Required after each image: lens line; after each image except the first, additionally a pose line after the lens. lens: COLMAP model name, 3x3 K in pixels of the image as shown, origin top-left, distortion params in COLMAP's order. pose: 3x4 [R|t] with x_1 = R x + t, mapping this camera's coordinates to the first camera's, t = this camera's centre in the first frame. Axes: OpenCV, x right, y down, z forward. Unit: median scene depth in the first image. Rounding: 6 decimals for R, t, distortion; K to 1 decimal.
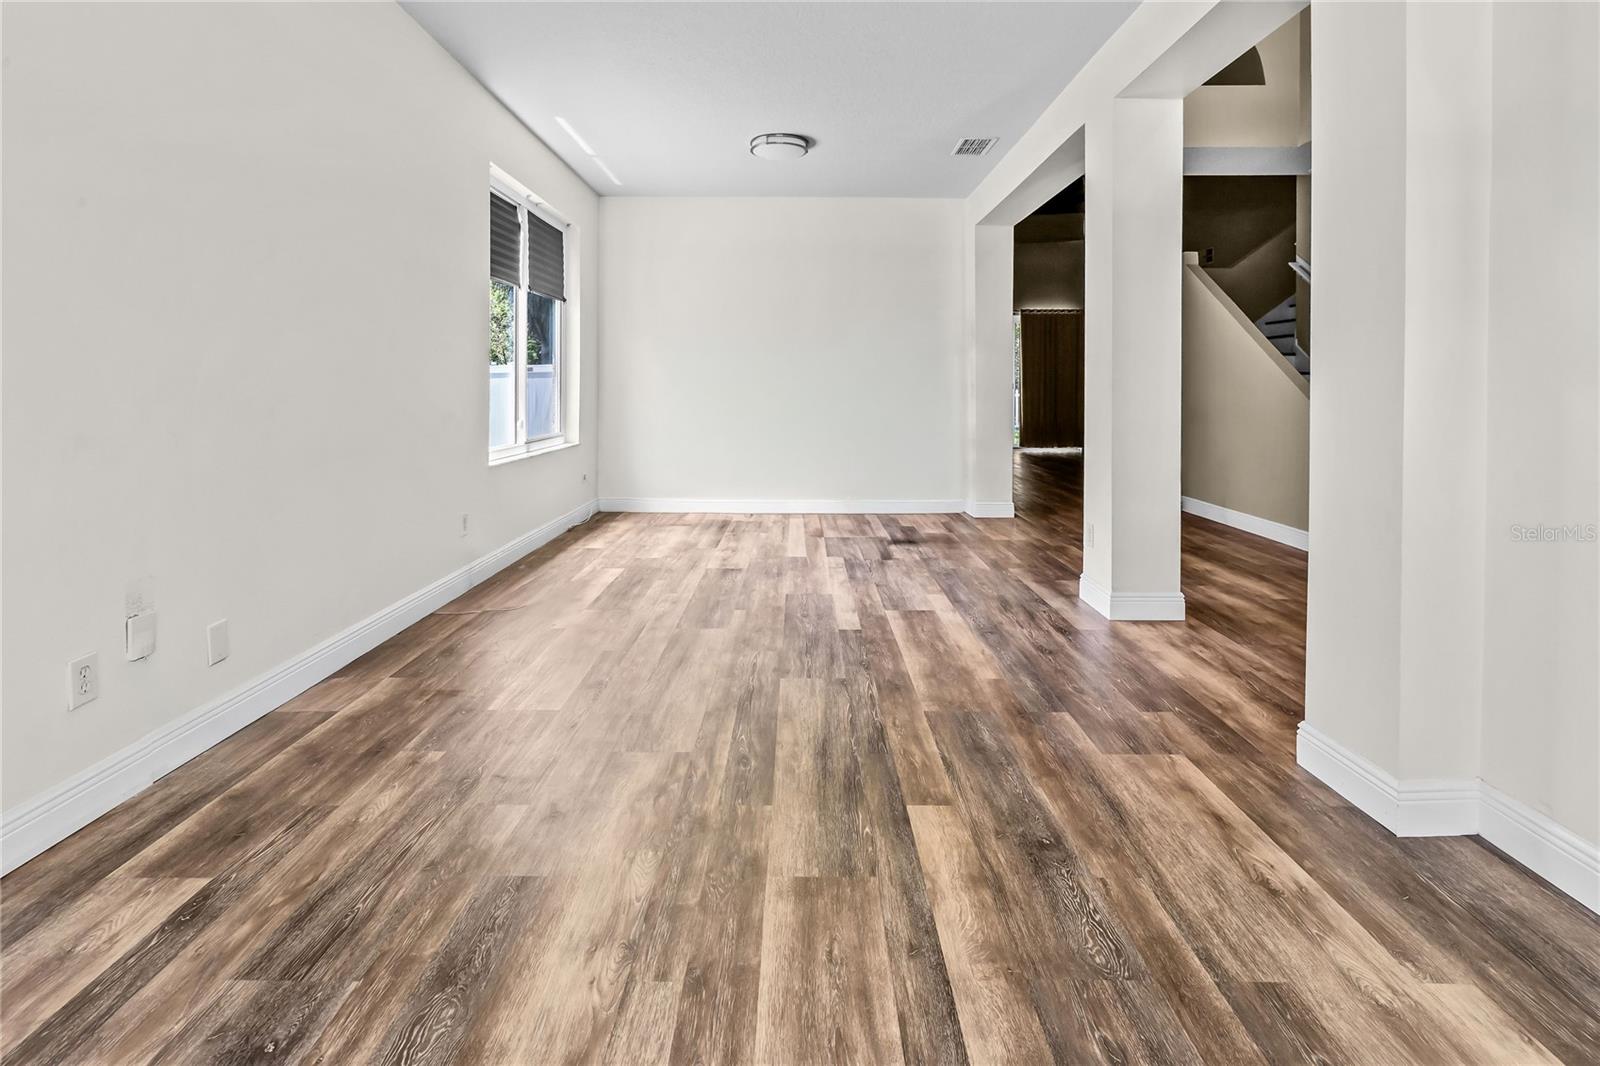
lens RADIAL K [[749.2, 0, 797.2], [0, 749.2, 488.9], [0, 0, 1]] dist [-0.003691, 0.000912]
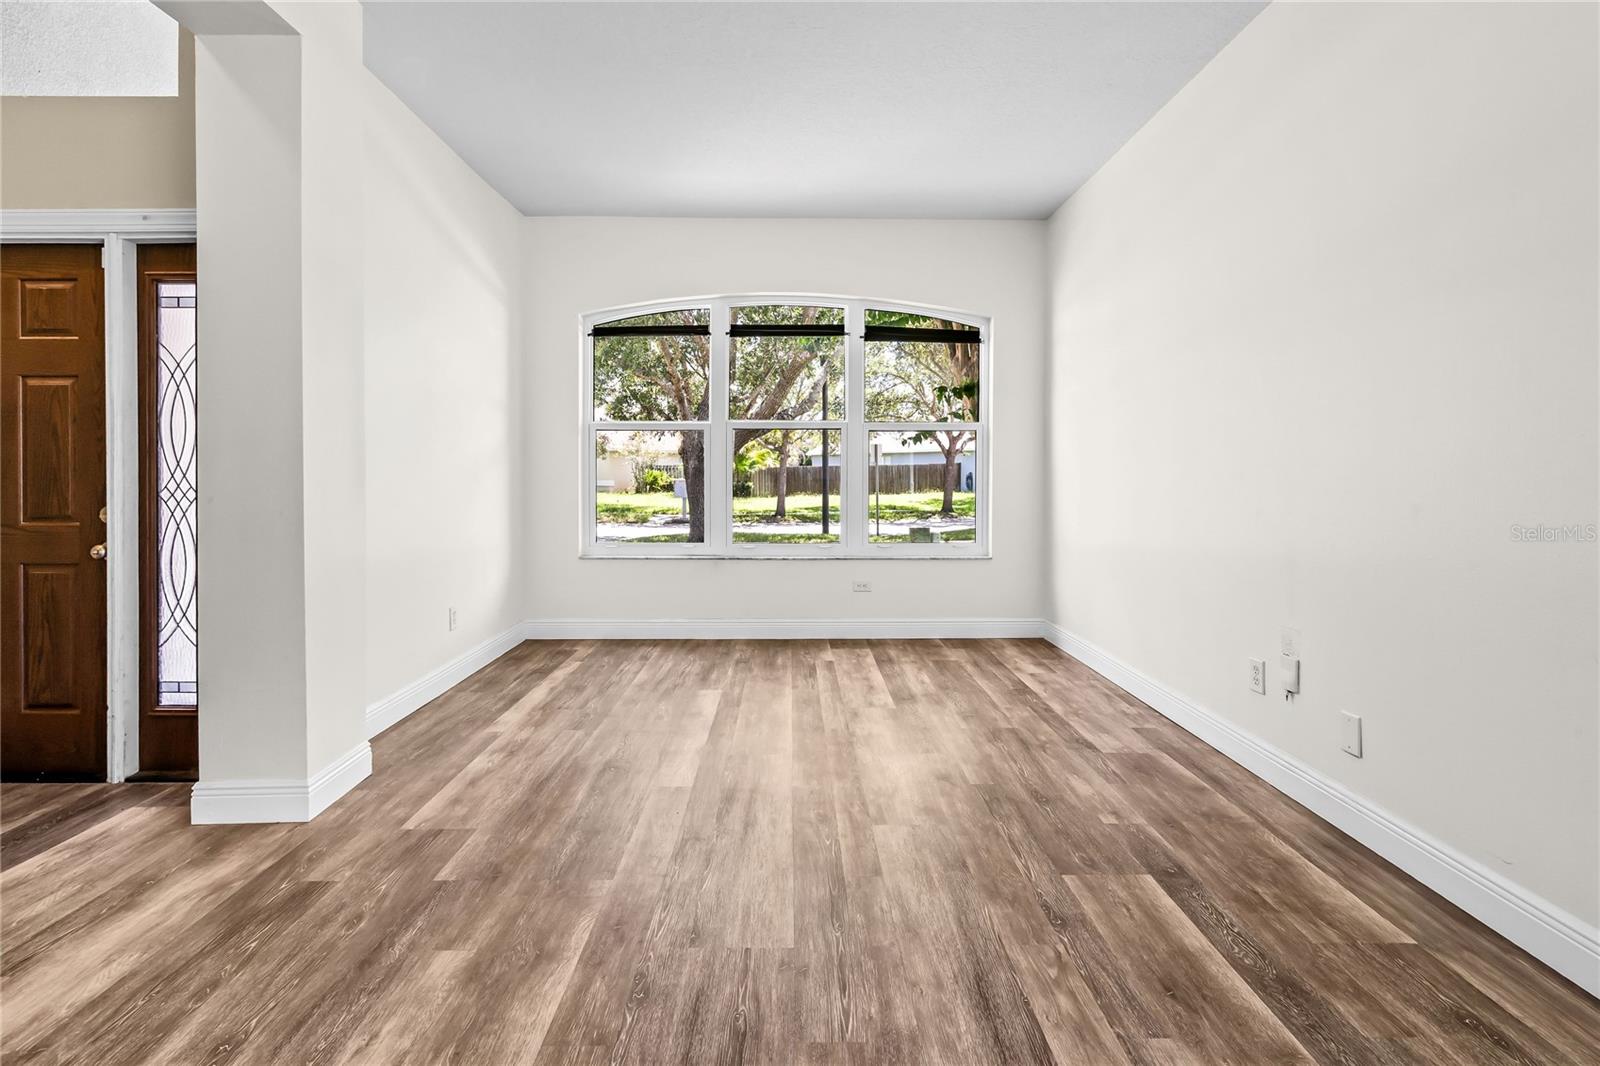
lens RADIAL K [[749.2, 0, 797.2], [0, 749.2, 488.9], [0, 0, 1]] dist [-0.003691, 0.000912]
pose [[-0.999866, -0.004095, -0.015846, -0.019819], [-0.006558, 0.987312, 0.158655, -0.319236], [0.014995, 0.158737, -0.987207, 2.242910]]
